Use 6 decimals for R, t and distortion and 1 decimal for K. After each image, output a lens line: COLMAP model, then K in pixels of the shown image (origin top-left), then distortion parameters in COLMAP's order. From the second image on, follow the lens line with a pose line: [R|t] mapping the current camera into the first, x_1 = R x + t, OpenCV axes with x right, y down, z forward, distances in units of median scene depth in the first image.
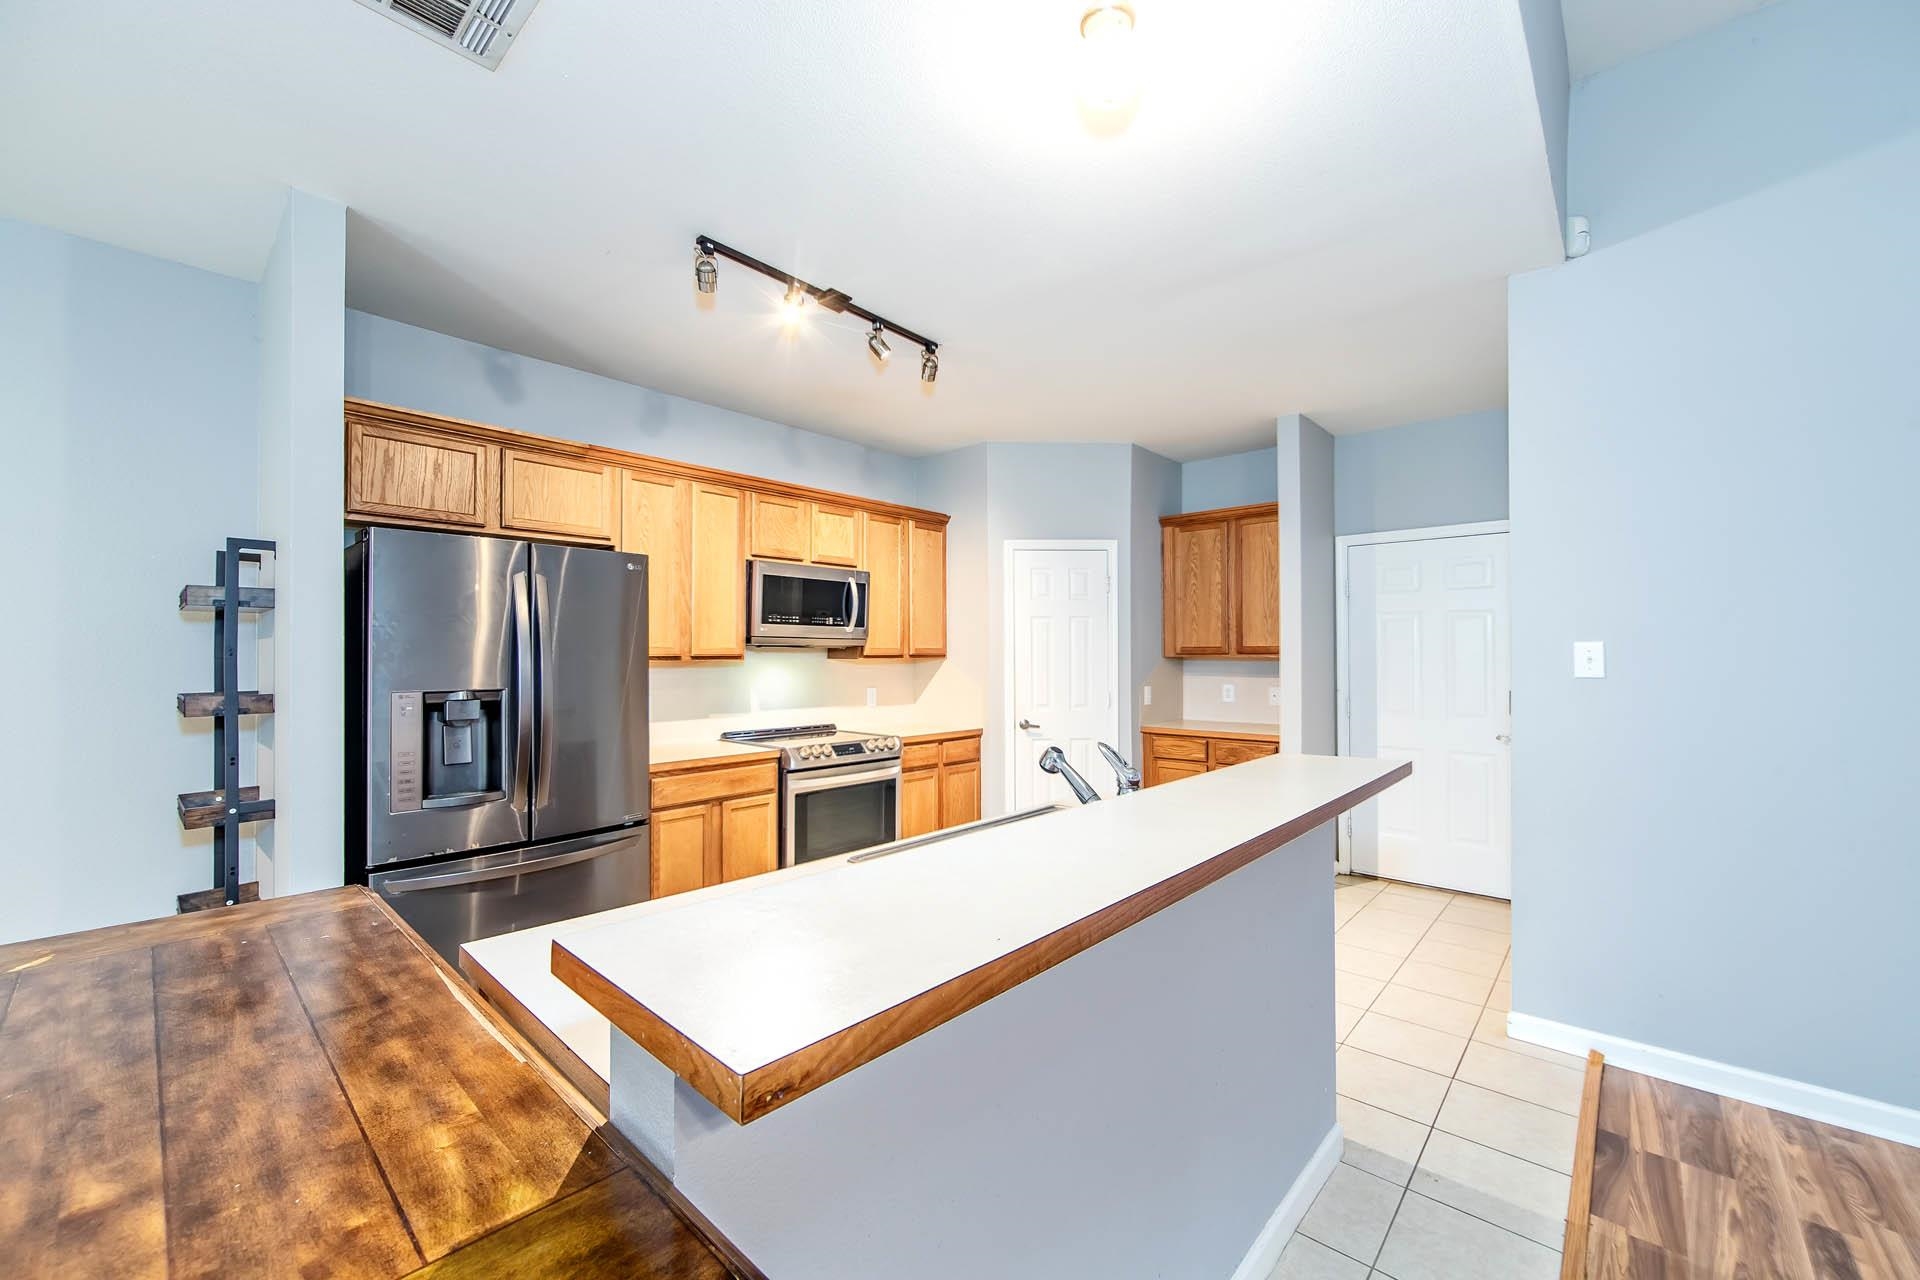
lens RADIAL K [[748.9, 0, 953.8], [0, 748.9, 649.7], [0, 0, 1]] dist [-0.003697, -0.000594]
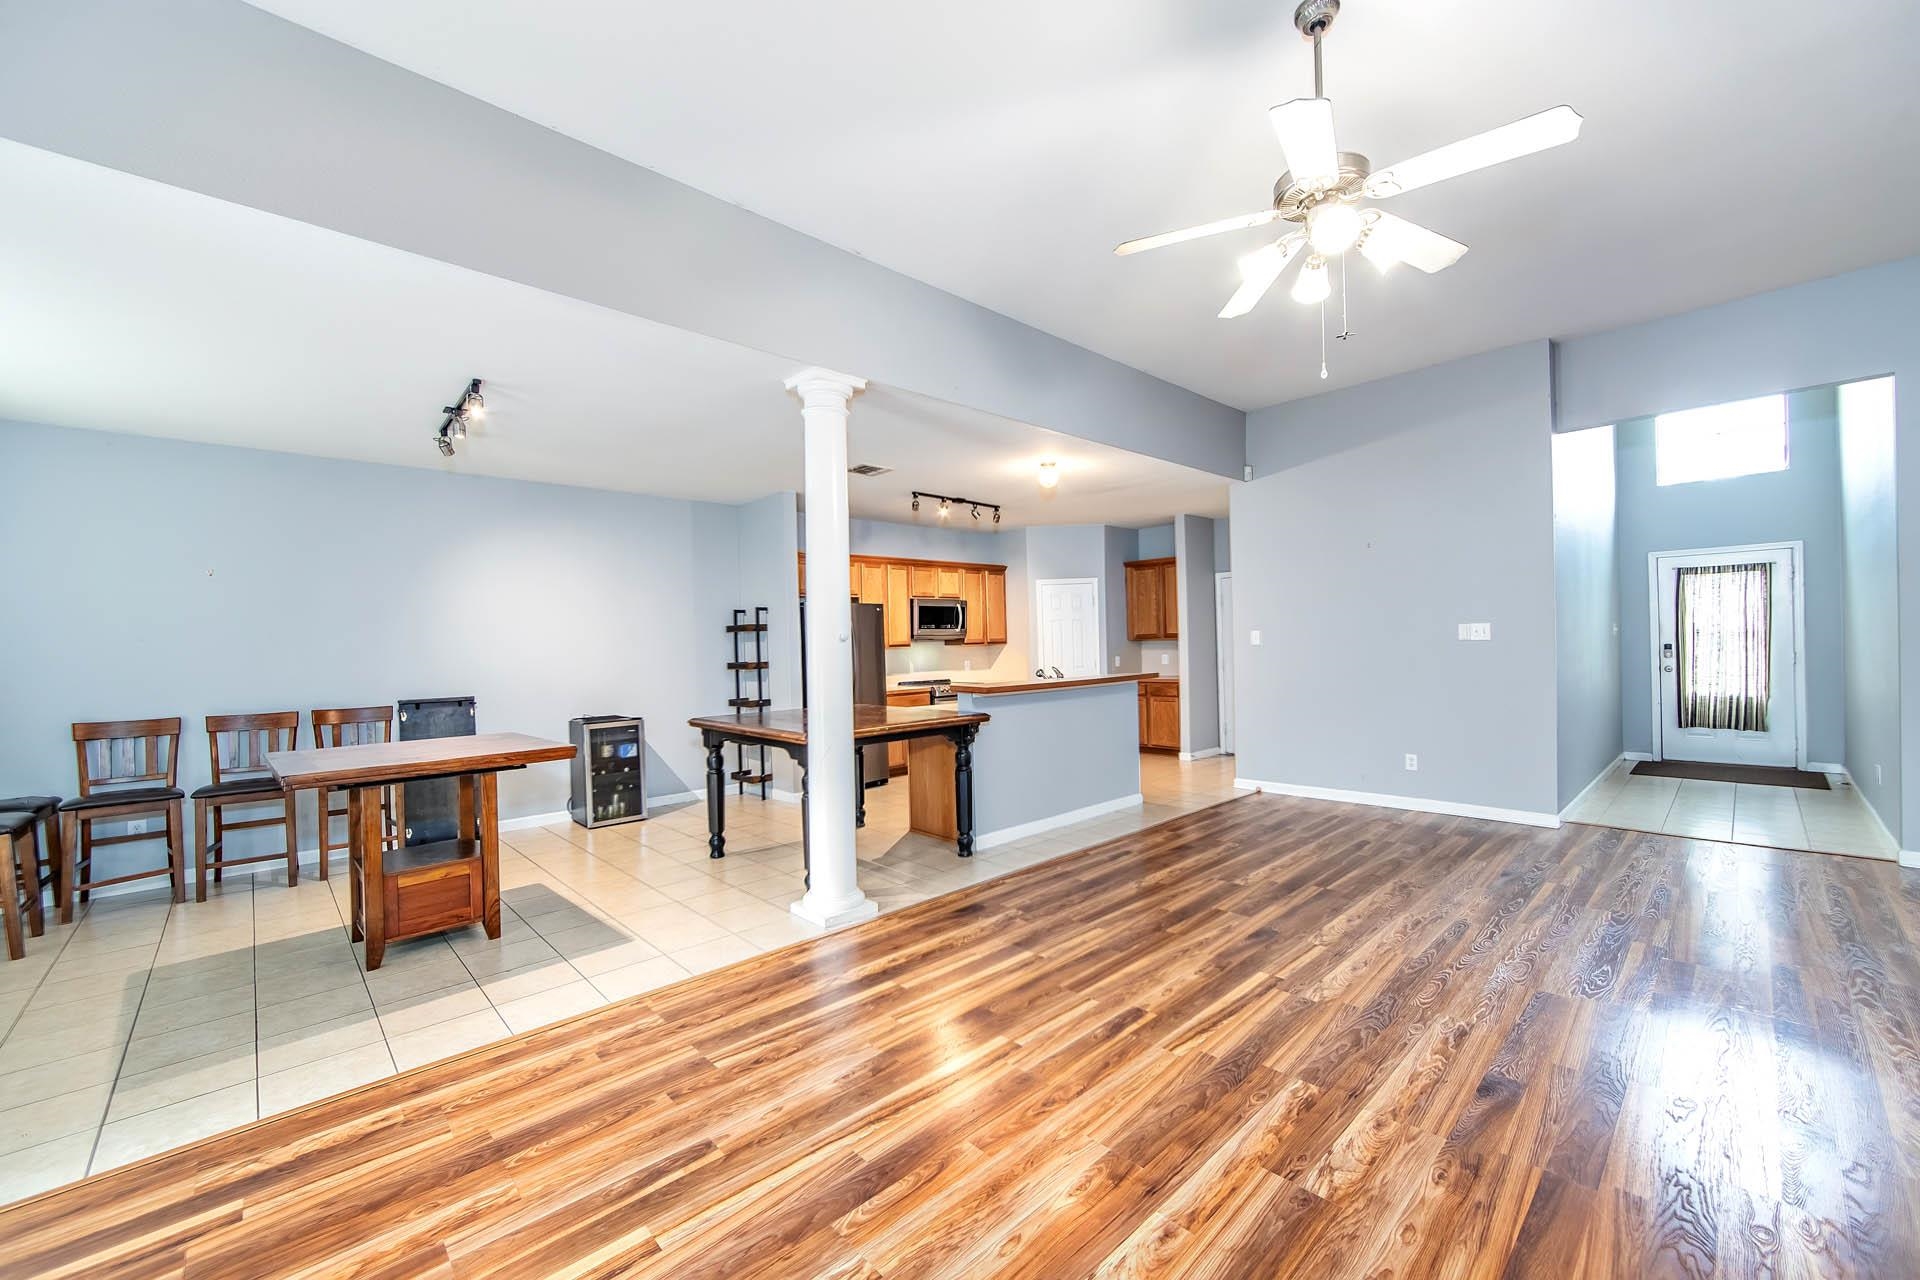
lens RADIAL K [[748.9, 0, 956.4], [0, 748.9, 646.2], [0, 0, 1]] dist [-0.003697, -0.000594]
pose [[0.996767, -0.022877, -0.077023, 0.008642], [0.023835, 0.999649, 0.011536, -0.007297], [0.076732, -0.013334, 0.996963, -0.961990]]
